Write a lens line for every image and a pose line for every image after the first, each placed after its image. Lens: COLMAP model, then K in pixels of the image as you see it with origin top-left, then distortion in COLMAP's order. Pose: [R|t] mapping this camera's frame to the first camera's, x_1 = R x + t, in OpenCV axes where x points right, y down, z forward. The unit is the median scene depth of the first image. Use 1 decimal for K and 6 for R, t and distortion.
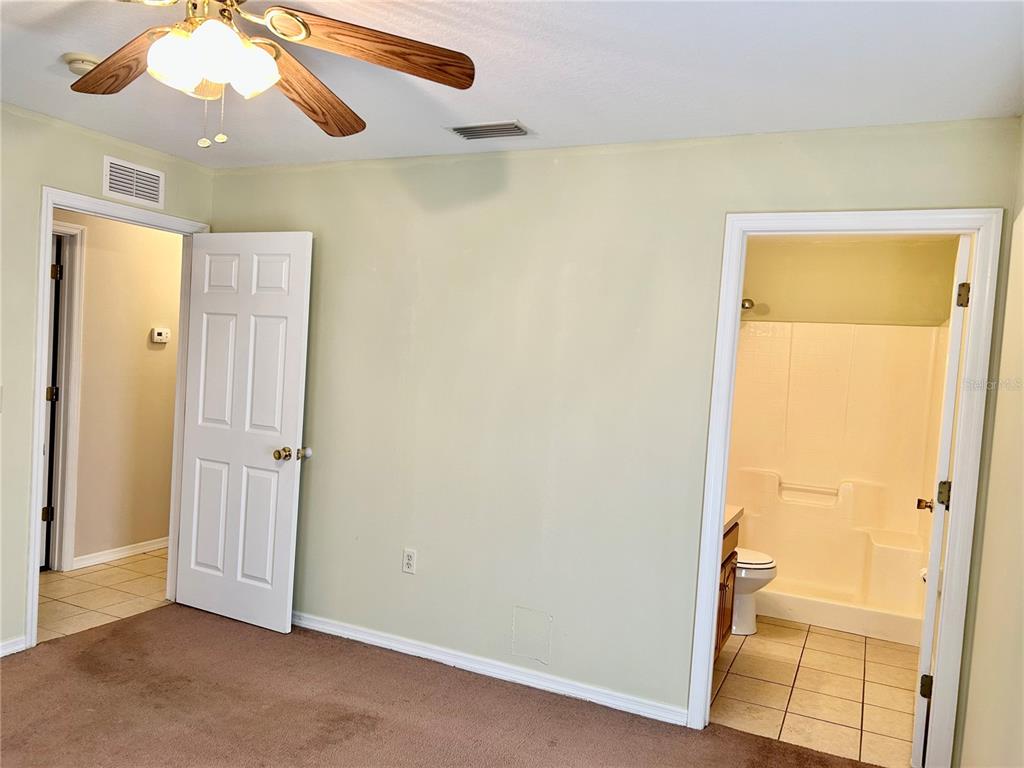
lens RADIAL K [[768.1, 0, 512.8], [0, 768.1, 393.4], [0, 0, 1]] dist [0.087559, -0.142511]
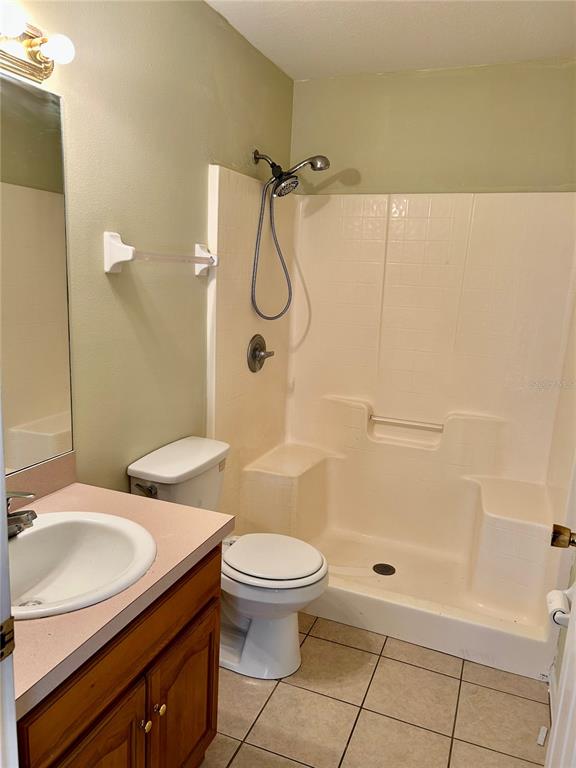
lens RADIAL K [[576.1, 0, 285.1], [0, 576.1, 382.0], [0, 0, 1]] dist [0.087559, -0.142511]
pose [[0.997900, -0.027165, 0.058804, 0.243530], [0.018265, 0.988980, 0.146919, -0.001097], [-0.062147, -0.145536, 0.987399, 0.482469]]
